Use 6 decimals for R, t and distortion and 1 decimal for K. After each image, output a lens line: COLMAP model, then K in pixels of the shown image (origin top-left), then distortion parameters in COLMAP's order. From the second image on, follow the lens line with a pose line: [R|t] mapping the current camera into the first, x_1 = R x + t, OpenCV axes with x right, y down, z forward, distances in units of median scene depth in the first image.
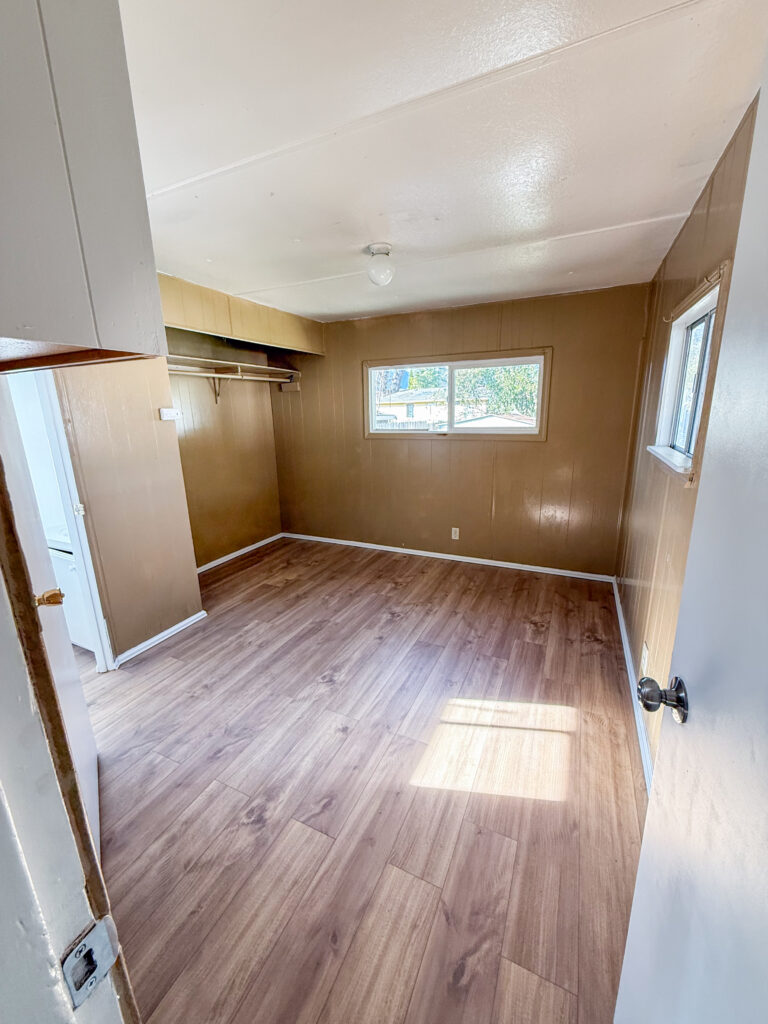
lens RADIAL K [[414.3, 0, 384.0], [0, 414.3, 512.0], [0, 0, 1]] dist [-0.000133, -0.000186]
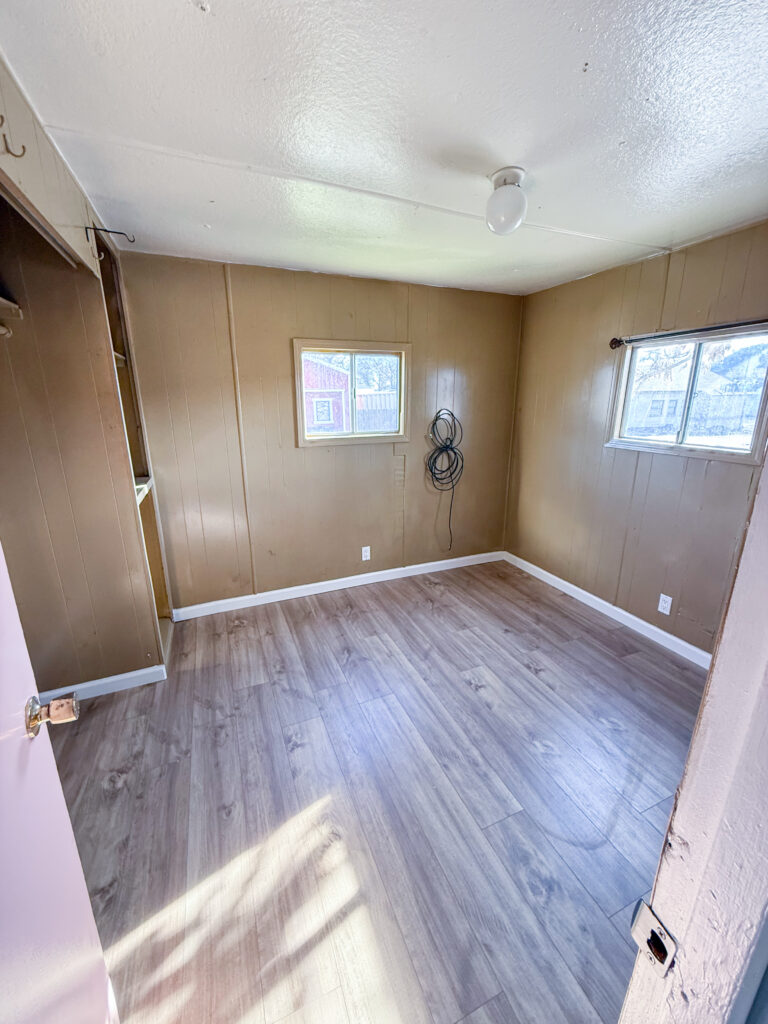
lens RADIAL K [[414.3, 0, 384.0], [0, 414.3, 512.0], [0, 0, 1]] dist [-0.000133, -0.000186]
pose [[0.666645, -0.182790, 0.722615, -1.001076], [0.177708, 0.980485, 0.084077, -0.140507], [-0.723882, 0.072365, 0.686119, 0.602371]]
